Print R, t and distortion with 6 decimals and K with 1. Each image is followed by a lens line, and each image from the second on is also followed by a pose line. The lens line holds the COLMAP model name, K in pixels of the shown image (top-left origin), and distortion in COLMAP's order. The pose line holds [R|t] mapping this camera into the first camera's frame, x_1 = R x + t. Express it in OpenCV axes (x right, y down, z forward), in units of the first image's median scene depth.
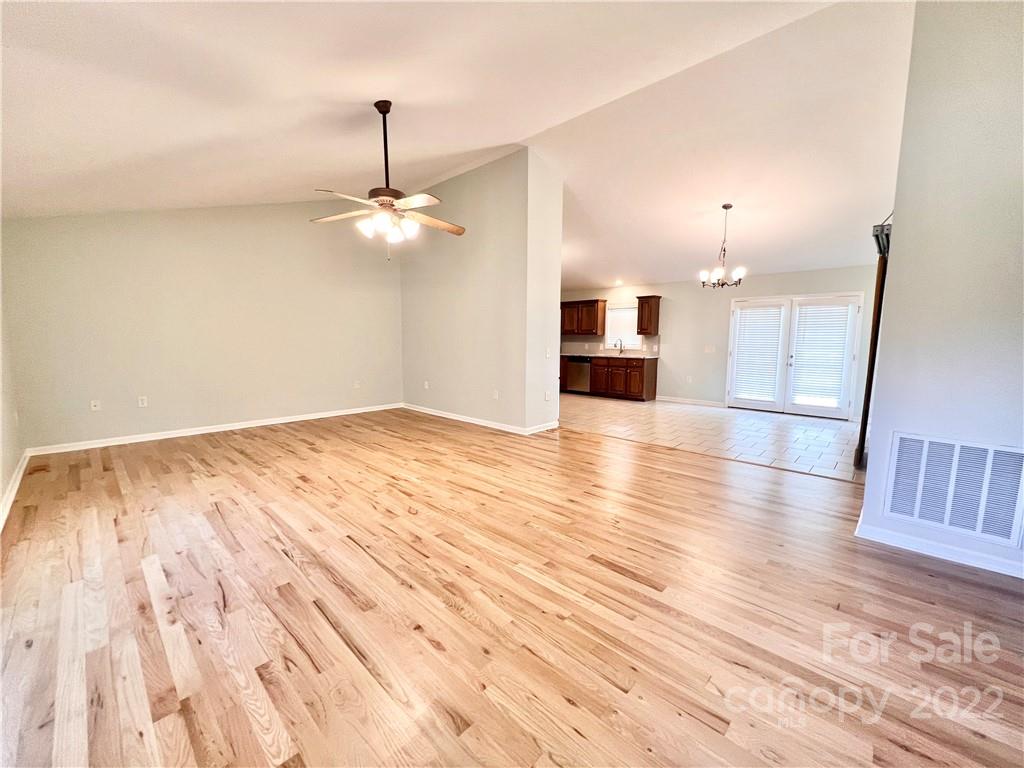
lens RADIAL K [[409.2, 0, 511.8], [0, 409.2, 390.0], [0, 0, 1]] dist [-0.000449, 0.000242]
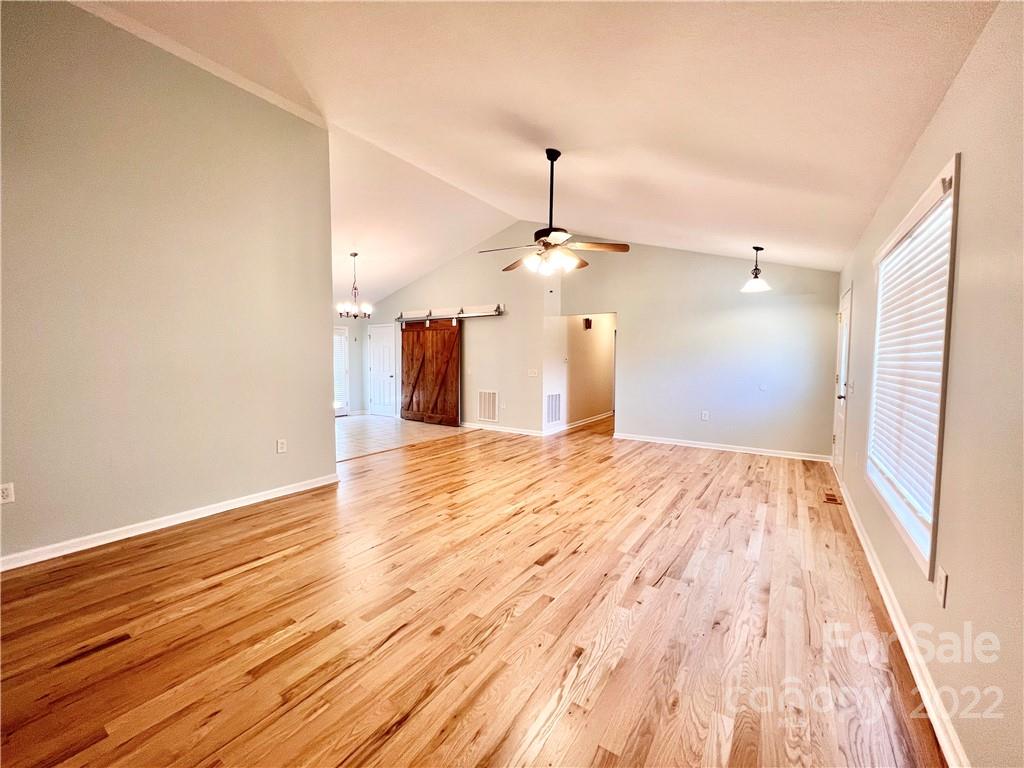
lens RADIAL K [[409.2, 0, 515.1], [0, 409.2, 381.6], [0, 0, 1]] dist [-0.000449, 0.000242]
pose [[-0.169462, -0.061404, 0.983622, -1.022590], [0.121469, 0.989146, 0.082676, -0.136397], [-0.978023, 0.133490, -0.160164, 0.967171]]
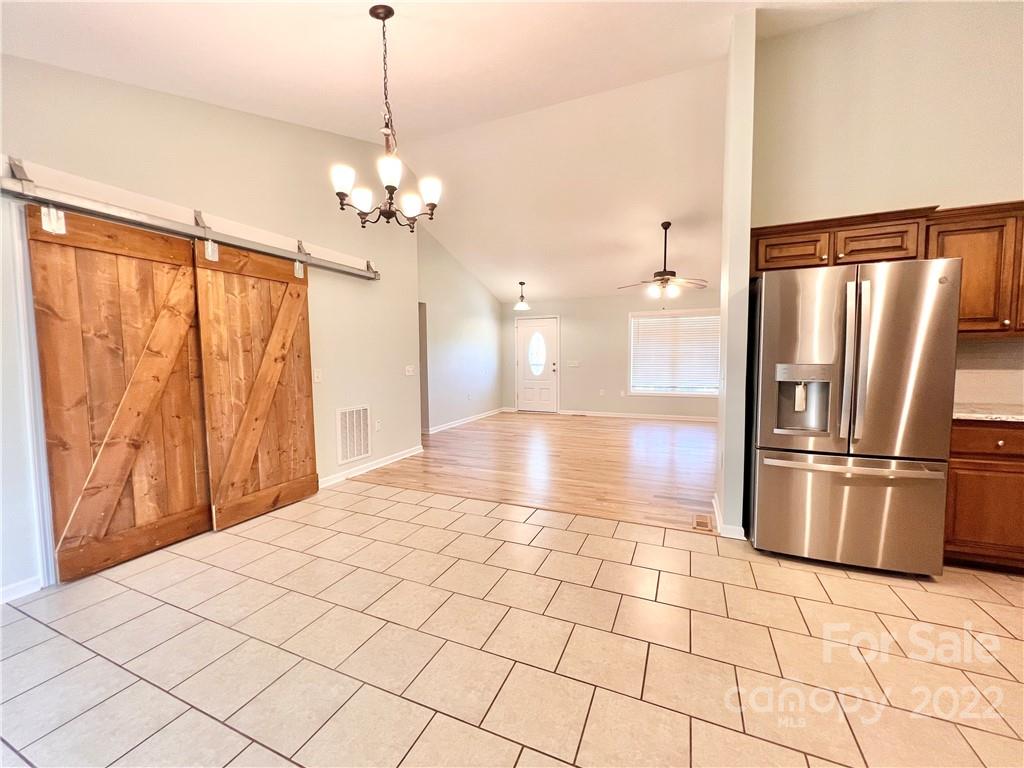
lens RADIAL K [[409.2, 0, 515.5], [0, 409.2, 384.2], [0, 0, 1]] dist [-0.000449, 0.000242]
pose [[-0.940151, 0.029523, -0.339477, 0.699169], [-0.036210, 0.981943, 0.185678, -0.224025], [0.338829, 0.186858, -0.922106, 1.858858]]
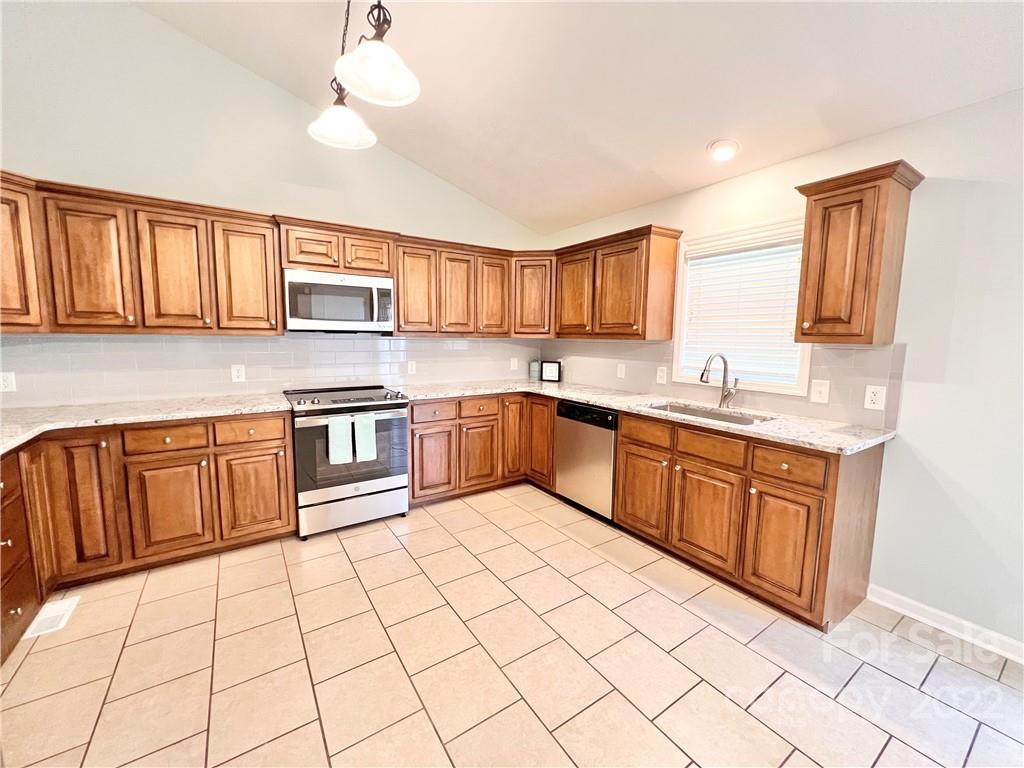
lens RADIAL K [[409.2, 0, 509.1], [0, 409.2, 381.8], [0, 0, 1]] dist [-0.000449, 0.000242]
pose [[0.972347, 0.041216, -0.229873, 0.385284], [-0.045858, 0.998837, -0.014884, -0.196721], [0.228993, 0.025014, 0.973107, 1.422618]]
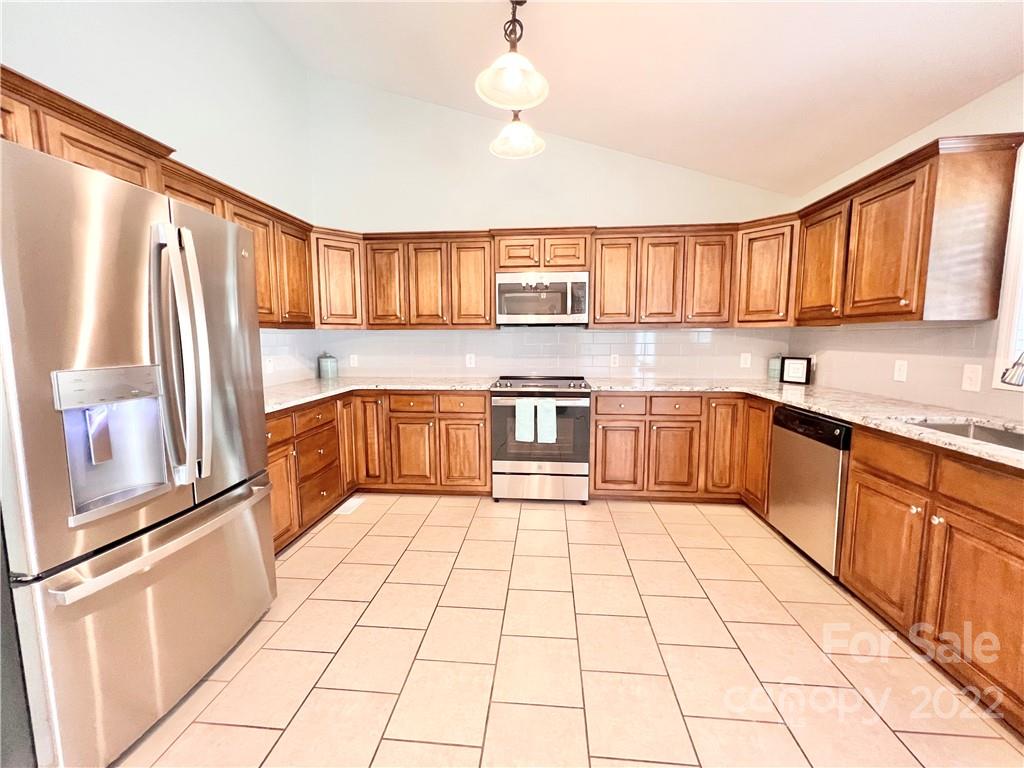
lens RADIAL K [[409.2, 0, 511.6], [0, 409.2, 382.0], [0, 0, 1]] dist [-0.000449, 0.000242]
pose [[0.613617, 0.085463, -0.784965, 0.525932], [-0.101453, 0.994419, 0.028960, -0.188675], [0.783059, 0.061866, 0.618863, 1.518296]]
